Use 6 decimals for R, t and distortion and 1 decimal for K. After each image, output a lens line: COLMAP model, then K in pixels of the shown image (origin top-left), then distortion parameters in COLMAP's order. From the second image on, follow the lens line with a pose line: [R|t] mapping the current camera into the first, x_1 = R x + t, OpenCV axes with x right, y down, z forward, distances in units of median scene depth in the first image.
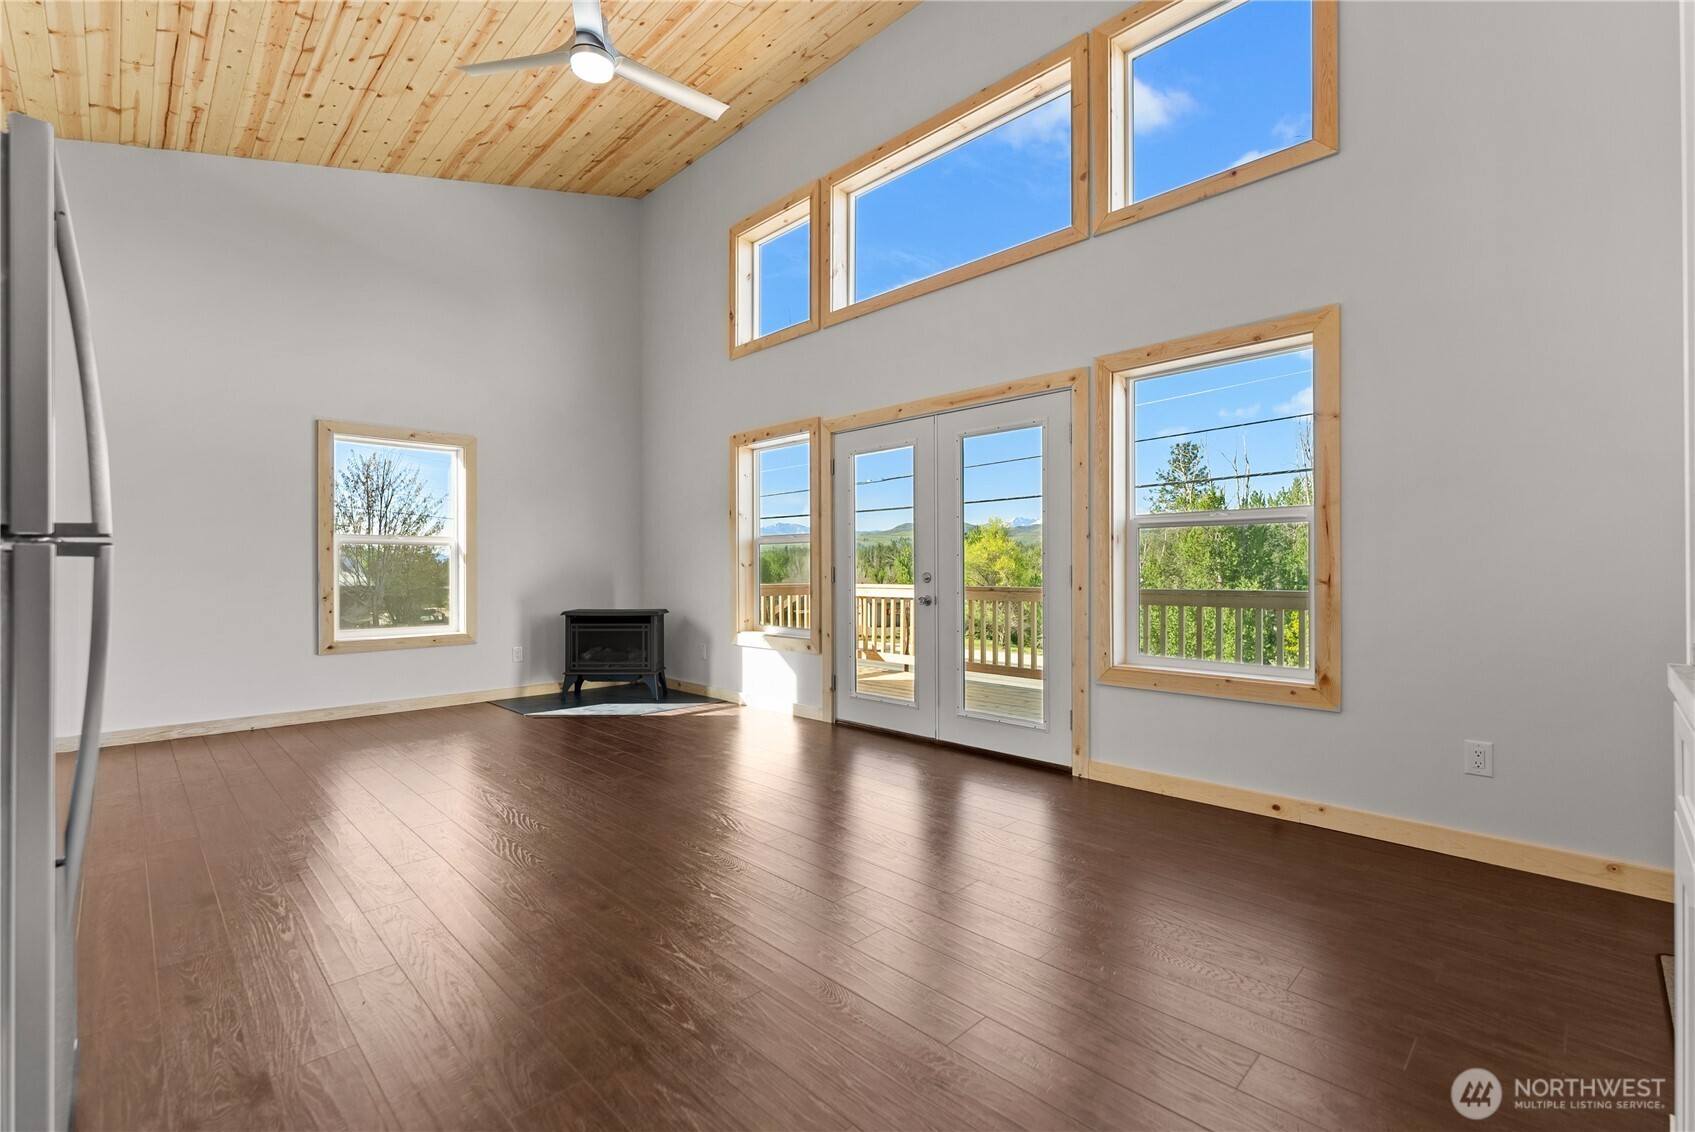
lens RADIAL K [[740.3, 0, 838.4], [0, 740.3, 562.4], [0, 0, 1]] dist [0.001577, 0.000076]
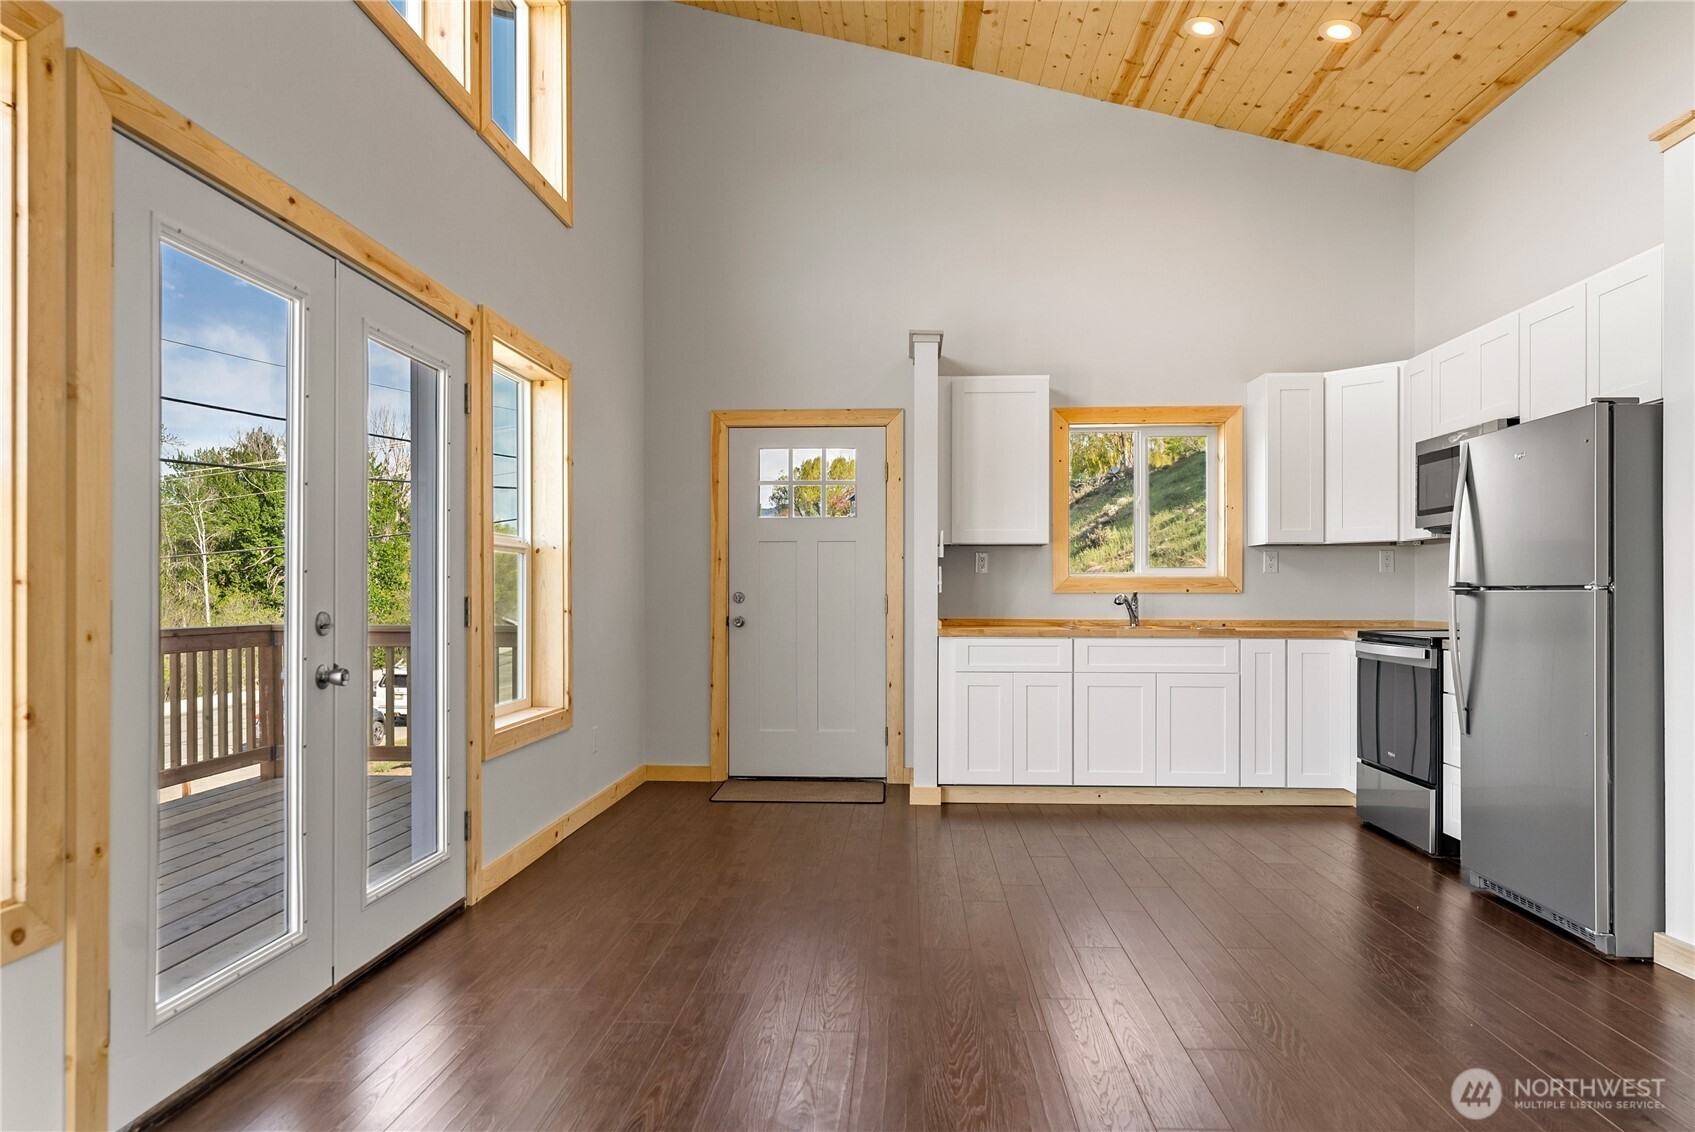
lens RADIAL K [[1137.6, 0, 860.0], [0, 1137.6, 590.7], [0, 0, 1]] dist [-0.000576, -0.002002]
pose [[-0.687175, 0.004249, 0.726479, -0.513070], [-0.003581, 0.999951, -0.009237, 0.005614], [-0.726483, -0.008949, -0.687126, 1.091740]]
